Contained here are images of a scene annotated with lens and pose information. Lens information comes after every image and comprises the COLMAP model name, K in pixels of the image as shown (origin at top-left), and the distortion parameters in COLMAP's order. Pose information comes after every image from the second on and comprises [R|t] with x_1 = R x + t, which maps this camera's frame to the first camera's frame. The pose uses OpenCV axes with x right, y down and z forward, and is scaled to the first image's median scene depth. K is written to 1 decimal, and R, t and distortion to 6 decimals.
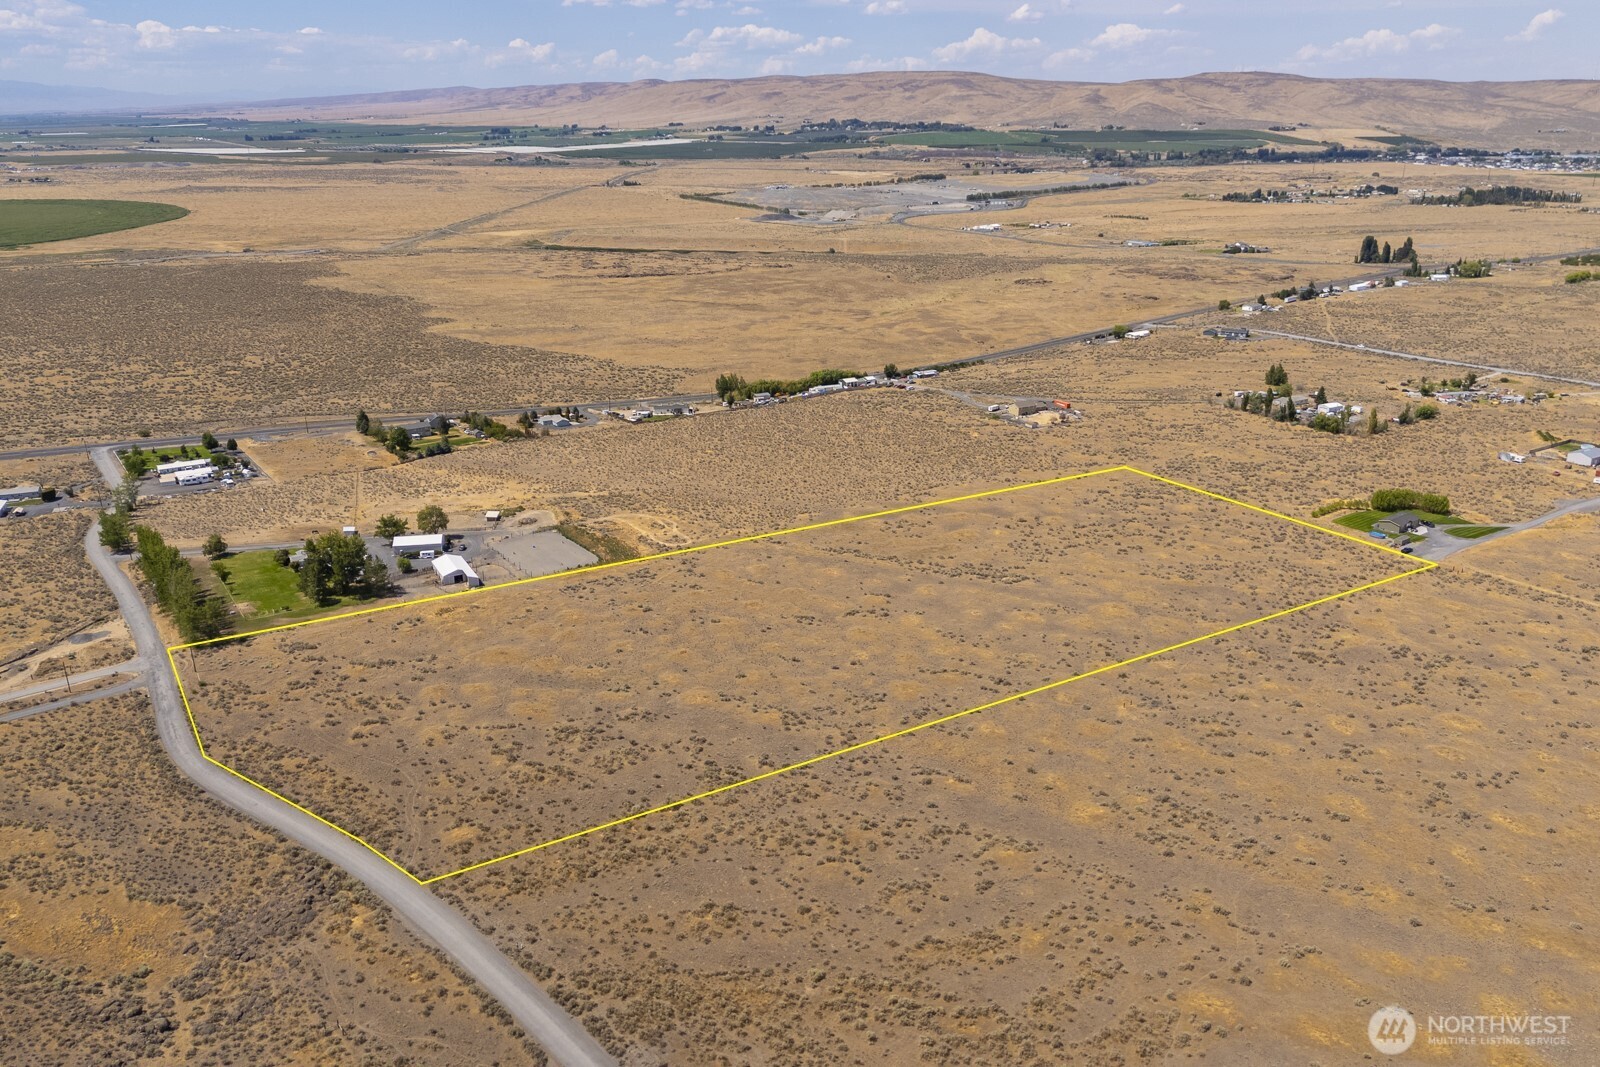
lens RADIAL K [[1186.3, 0, 795.6], [0, 1186.3, 530.2], [0, 0, 1]] dist [0.069268, -0.062040]
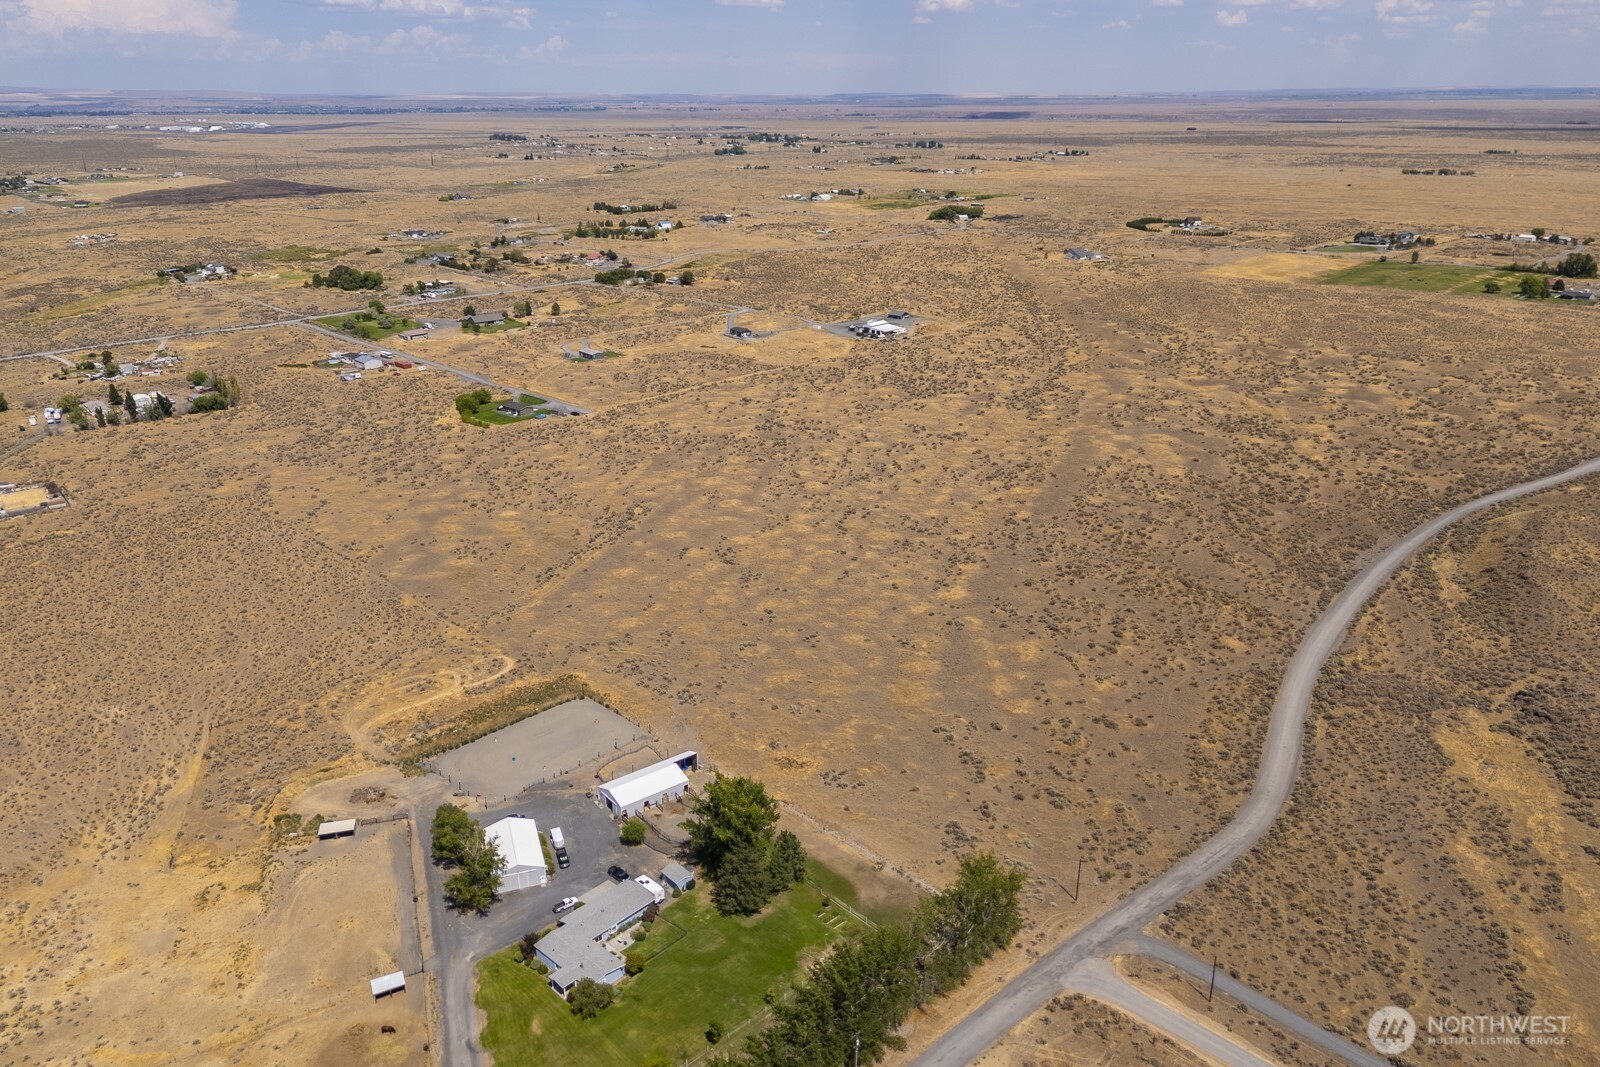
lens RADIAL K [[1186.3, 0, 782.5], [0, 1186.3, 538.1], [0, 0, 1]] dist [0.069268, -0.062040]
pose [[-0.152732, -0.338395, 0.928527, -0.493452], [0.338166, 0.864938, 0.370845, -0.170100], [-0.928610, 0.370636, -0.017670, 0.529104]]
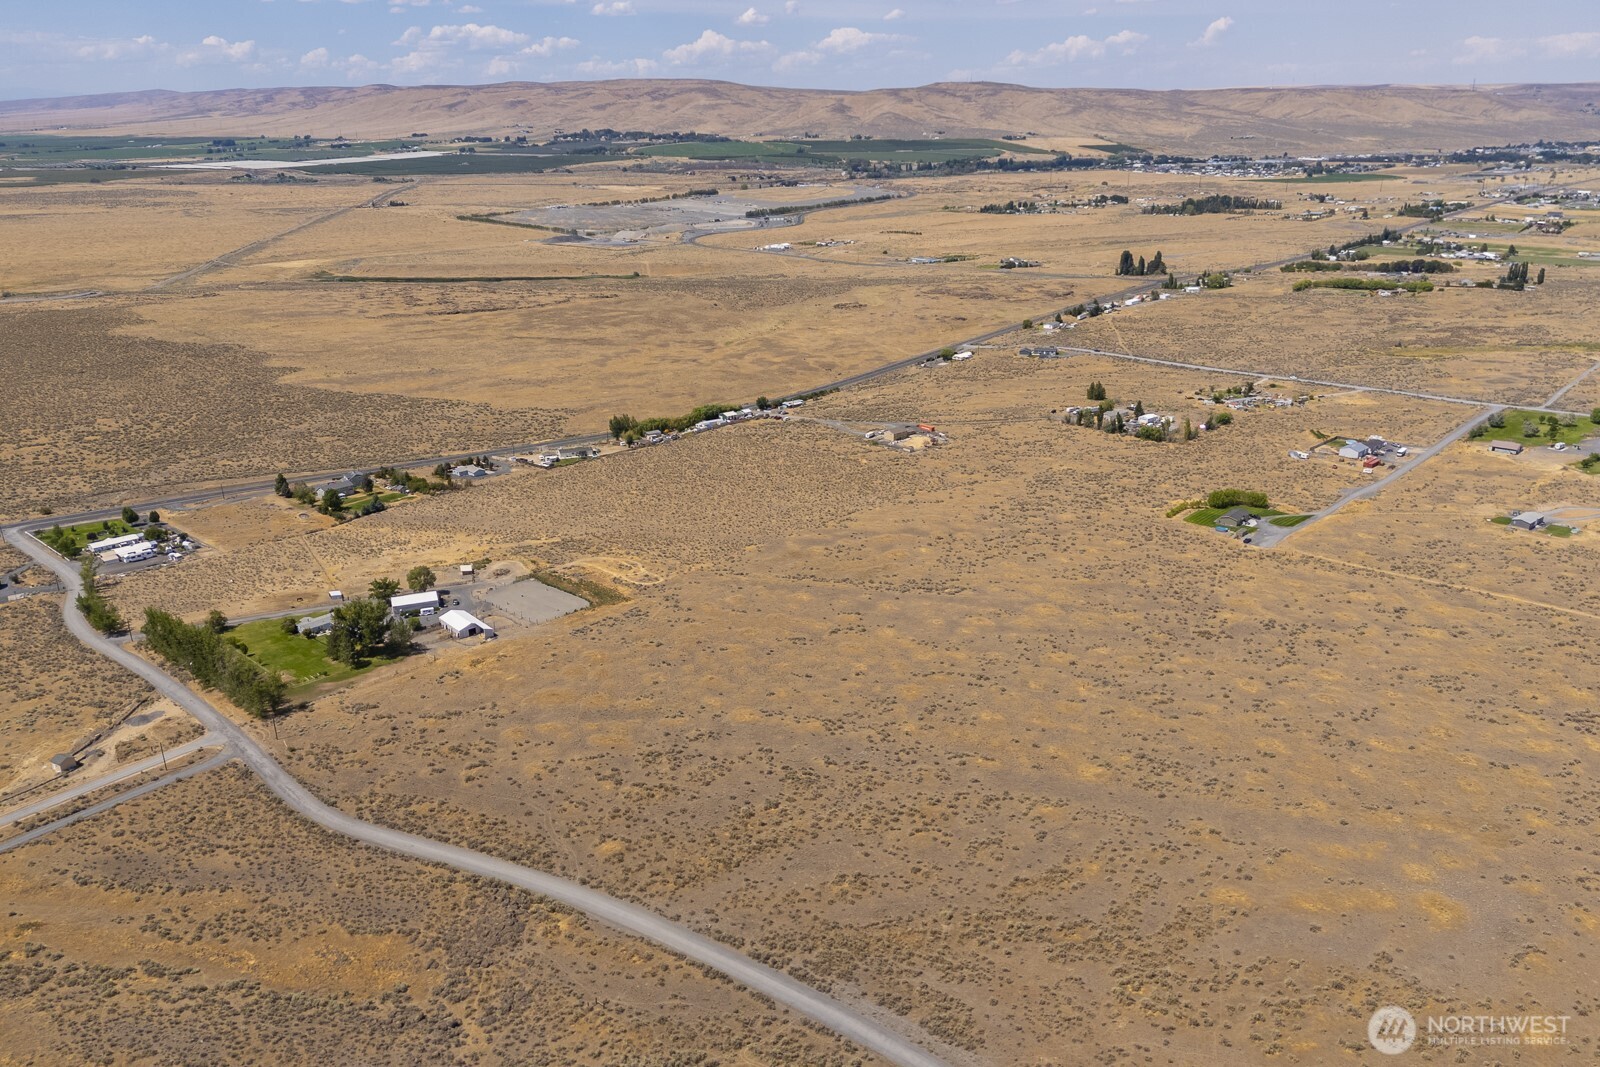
lens RADIAL K [[1186.3, 0, 793.7], [0, 1186.3, 550.9], [0, 0, 1]] dist [0.069268, -0.062040]
pose [[0.979043, -0.076031, 0.188930, -0.113246], [0.073556, 0.997089, 0.020086, -0.019550], [-0.189907, -0.005768, 0.981785, -0.076363]]
